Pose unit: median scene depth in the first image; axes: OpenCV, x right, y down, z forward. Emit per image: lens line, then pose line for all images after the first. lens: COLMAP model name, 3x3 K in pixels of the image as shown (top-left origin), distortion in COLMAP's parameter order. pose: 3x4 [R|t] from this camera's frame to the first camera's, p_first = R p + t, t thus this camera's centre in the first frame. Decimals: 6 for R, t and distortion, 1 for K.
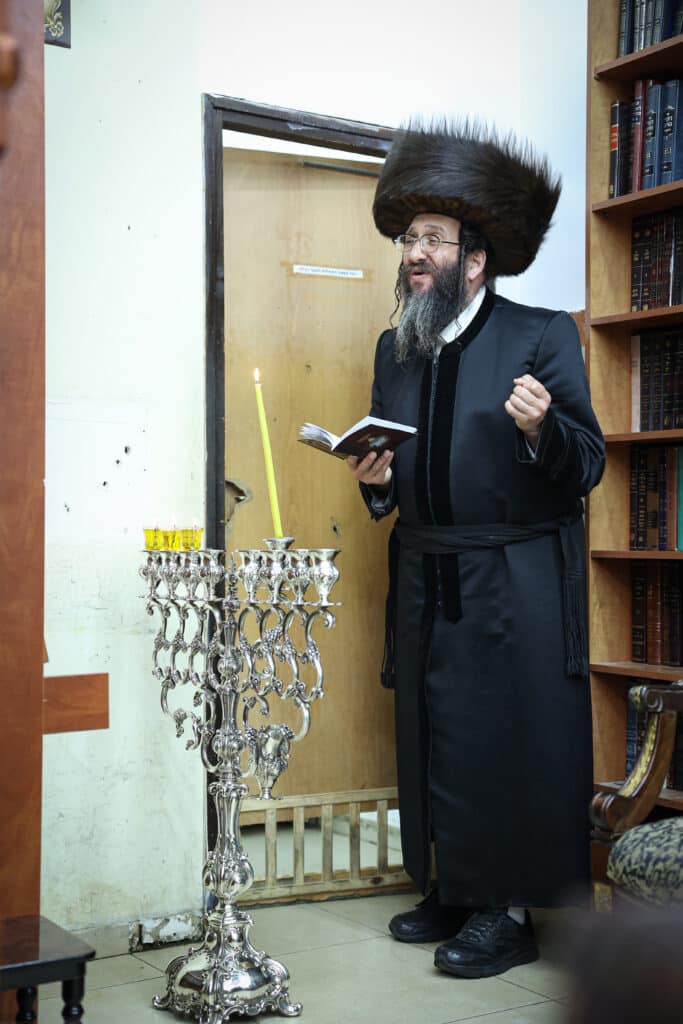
lens RADIAL K [[1481.8, 0, 341.6], [0, 1481.8, 505.1], [0, 0, 1]] dist [0.148674, 0.000000]
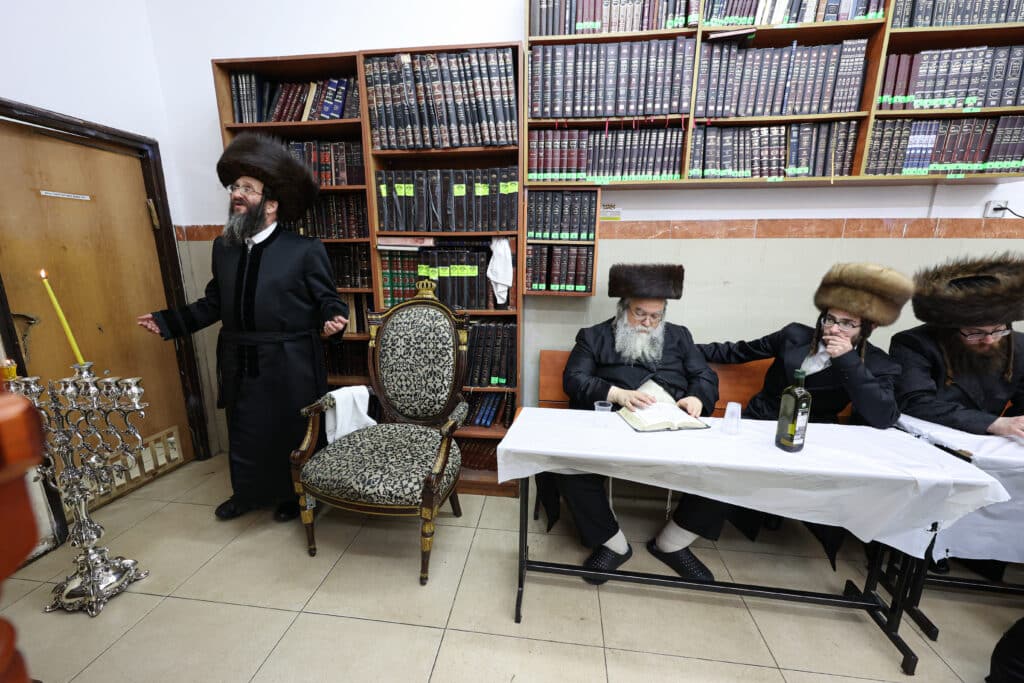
lens RADIAL K [[412.8, 0, 506.6], [0, 412.8, 341.3], [0, 0, 1]] dist [0.002519, 0.000305]
pose [[0.650612, -0.163230, 0.741660, -0.070894], [-0.016451, 0.973368, 0.228657, -0.125306], [-0.759232, -0.160968, 0.630600, 0.242755]]
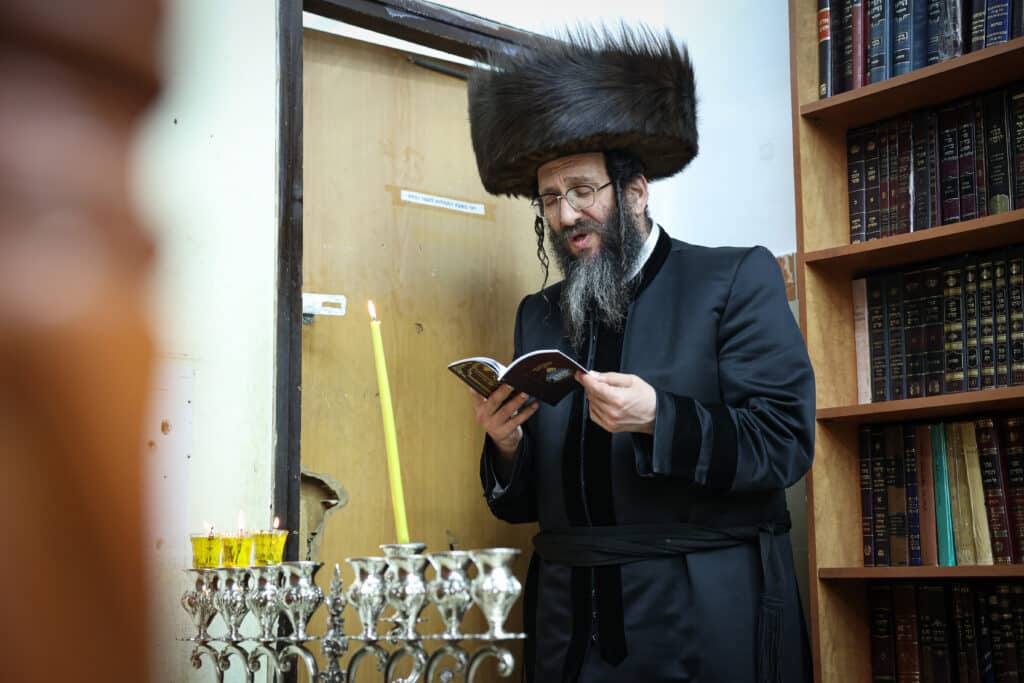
lens RADIAL K [[1547.3, 0, 525.0], [0, 1547.3, 347.3], [0, 0, 1]] dist [0.158429, 0.000000]
pose [[0.992024, 0.010205, 0.125632, -0.071164], [0.007864, 0.989764, -0.142496, 0.032256], [-0.125800, 0.142347, 0.981790, 0.263694]]
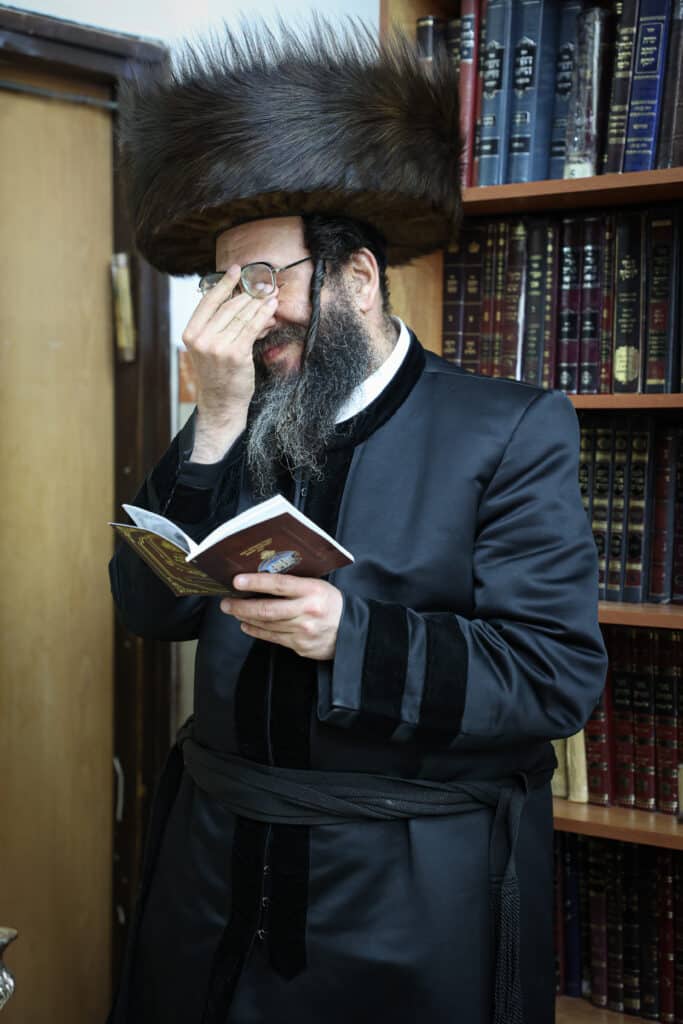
lens RADIAL K [[1929.5, 0, 335.4], [0, 1929.5, 510.1], [0, 0, 1]] dist [0.239465, 0.000000]
pose [[0.954271, -0.004211, 0.298914, -0.079093], [-0.014011, 0.998172, 0.058792, -0.126136], [-0.298615, -0.060292, 0.952467, 0.289972]]
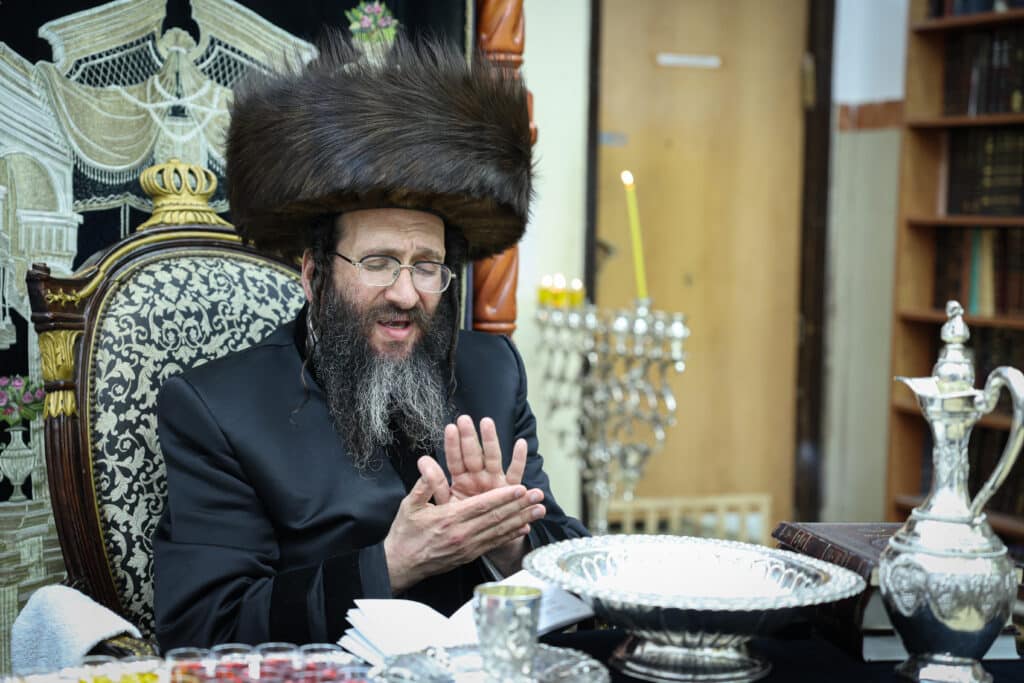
lens RADIAL K [[1814.2, 0, 511.6], [0, 1814.2, 342.2], [0, 0, 1]] dist [0.273285, 0.000000]
pose [[0.994168, 0.032299, -0.102888, 0.007184], [-0.023129, 0.995754, 0.089105, -0.072858], [0.105329, -0.086206, 0.990694, -0.532291]]
